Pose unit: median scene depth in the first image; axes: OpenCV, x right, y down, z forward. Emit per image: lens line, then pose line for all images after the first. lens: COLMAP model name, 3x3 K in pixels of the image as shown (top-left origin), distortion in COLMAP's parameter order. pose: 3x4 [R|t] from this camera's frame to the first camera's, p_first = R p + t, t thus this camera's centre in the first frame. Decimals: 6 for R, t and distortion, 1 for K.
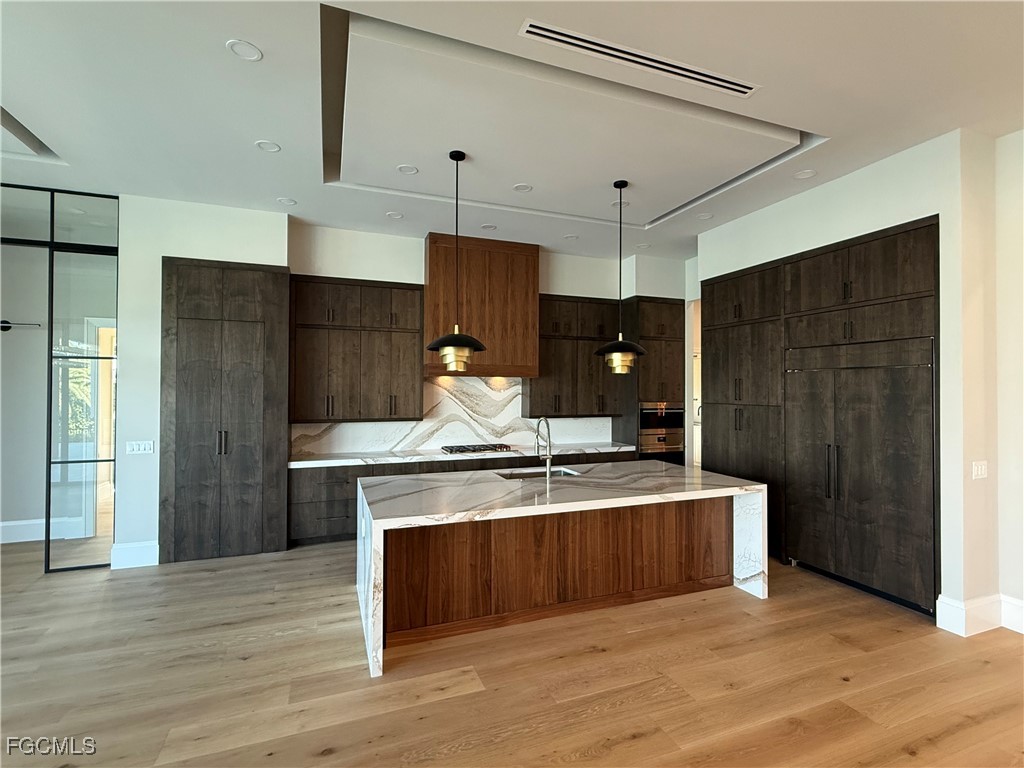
lens RADIAL K [[482.0, 0, 513.0], [0, 482.0, 383.8], [0, 0, 1]] dist [0.004529, -0.000545]
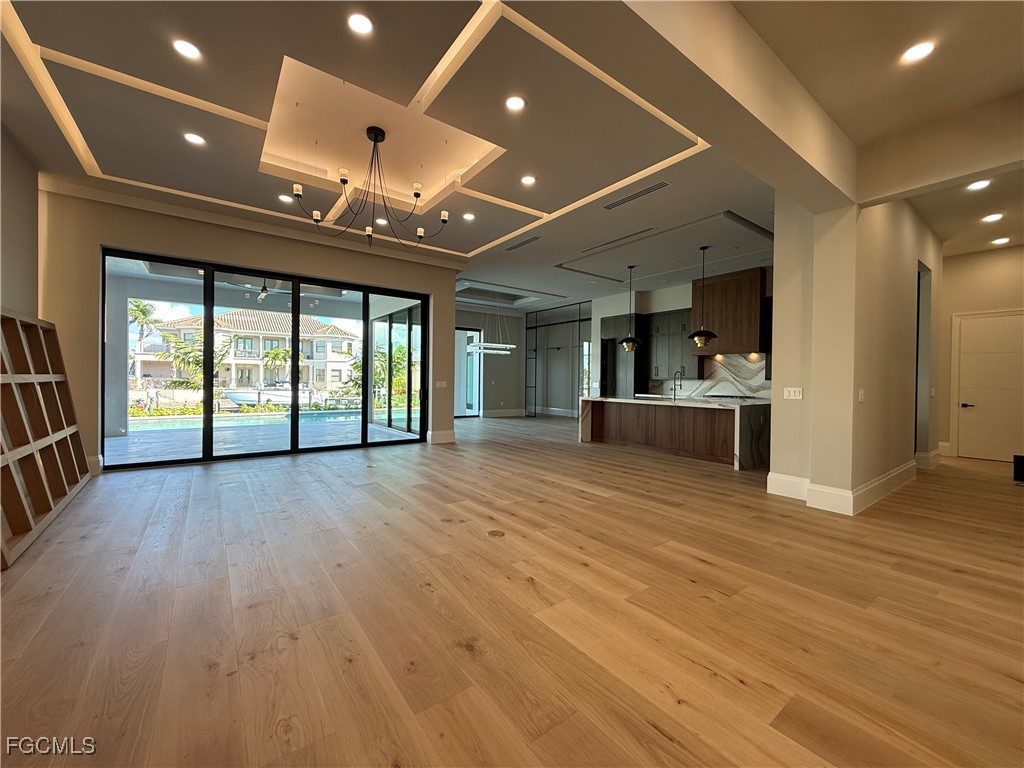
lens RADIAL K [[408.1, 0, 517.7], [0, 408.1, 380.5], [0, 0, 1]] dist [0.000599, 0.000013]
pose [[0.270094, 0.004106, -0.962825, 1.165000], [-0.005288, 0.999982, 0.002781, 0.081535], [0.962819, 0.004340, 0.270111, -0.097440]]
